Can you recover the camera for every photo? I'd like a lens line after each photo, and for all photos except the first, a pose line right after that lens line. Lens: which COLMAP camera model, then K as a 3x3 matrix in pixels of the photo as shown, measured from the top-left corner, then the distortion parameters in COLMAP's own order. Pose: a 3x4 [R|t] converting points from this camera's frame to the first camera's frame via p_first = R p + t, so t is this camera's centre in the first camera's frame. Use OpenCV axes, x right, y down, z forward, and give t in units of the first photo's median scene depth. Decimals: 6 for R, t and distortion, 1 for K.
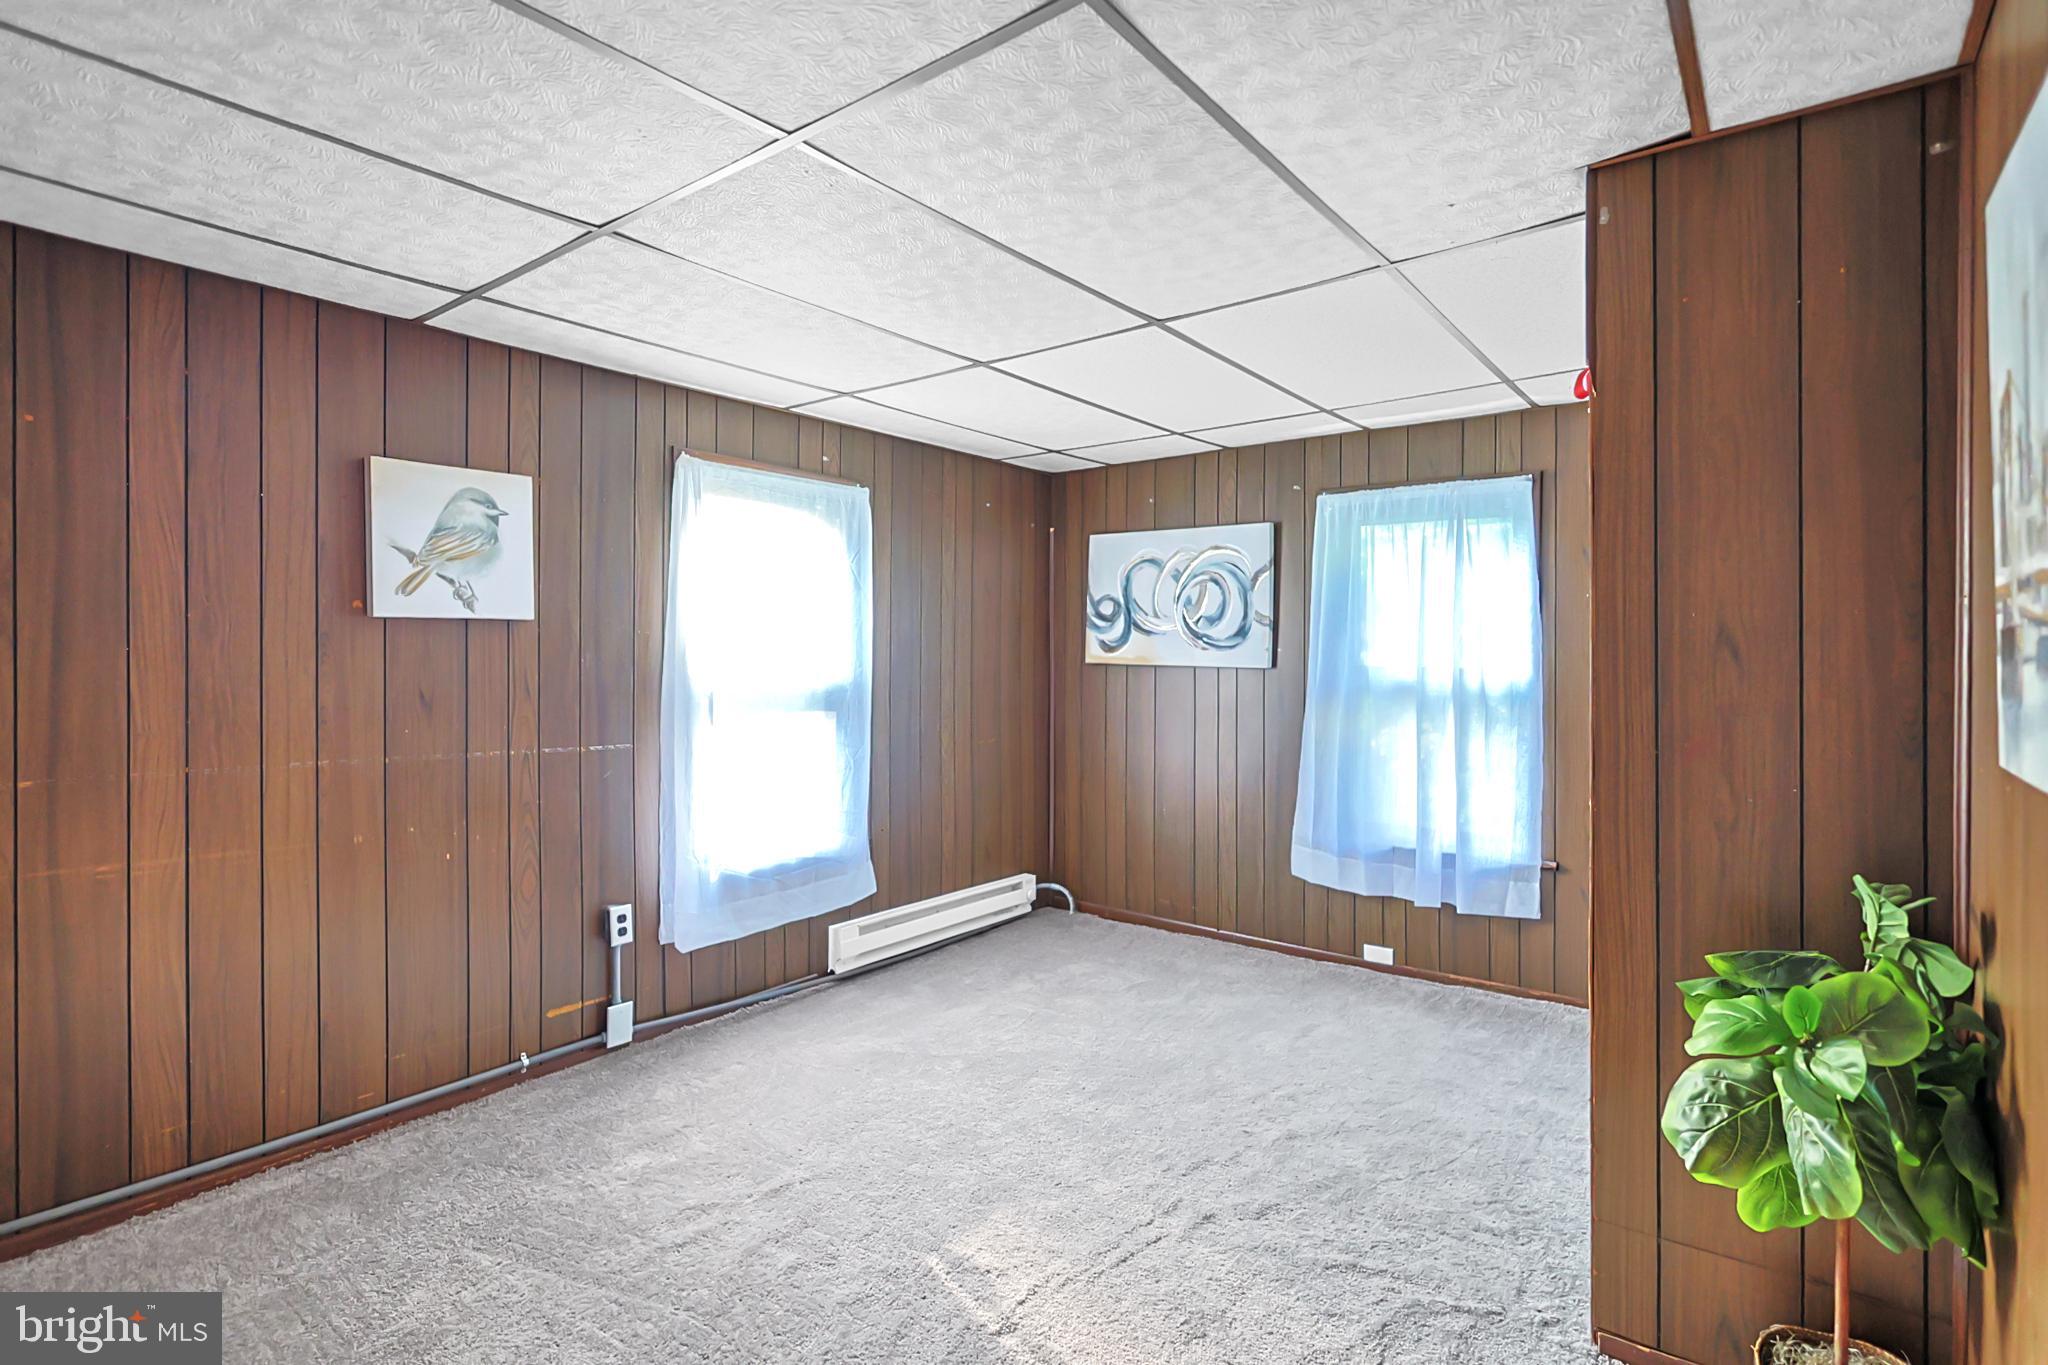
lens RADIAL K [[998.4, 0, 1024.0], [0, 998.4, 682.5], [0, 0, 1]] dist [0.002088, 0.000325]
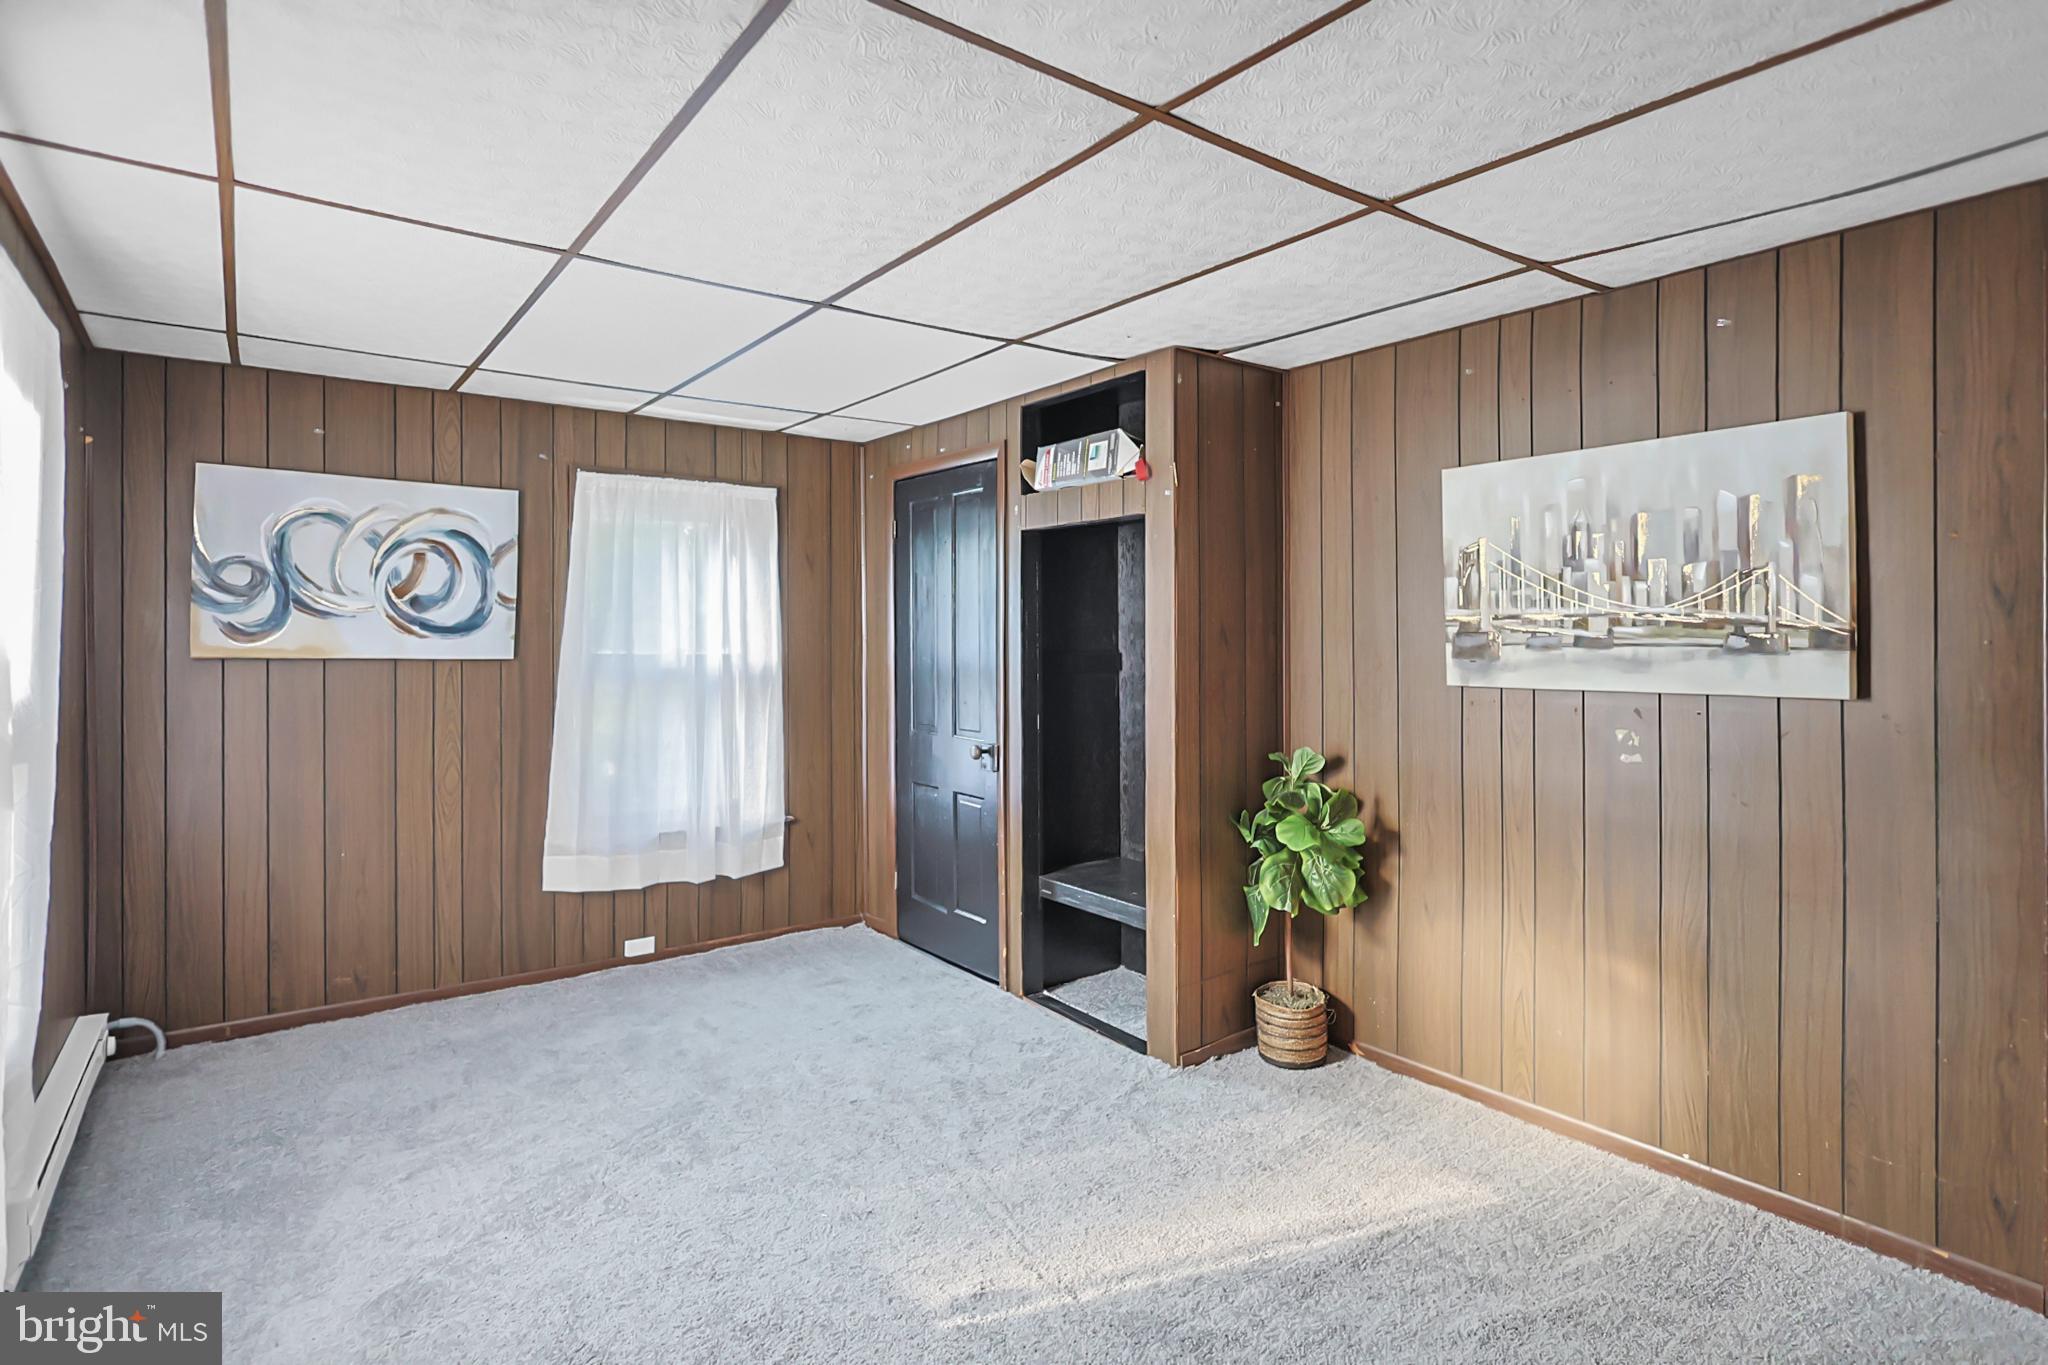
lens RADIAL K [[1022.7, 0, 1011.2], [0, 1022.7, 639.5], [0, 0, 1]] dist [-0.000488, -0.001316]
pose [[0.284761, -0.005274, 0.958584, -0.475759], [0.029101, 0.999572, -0.003145, -0.015406], [-0.958157, 0.028791, 0.284792, 0.332664]]
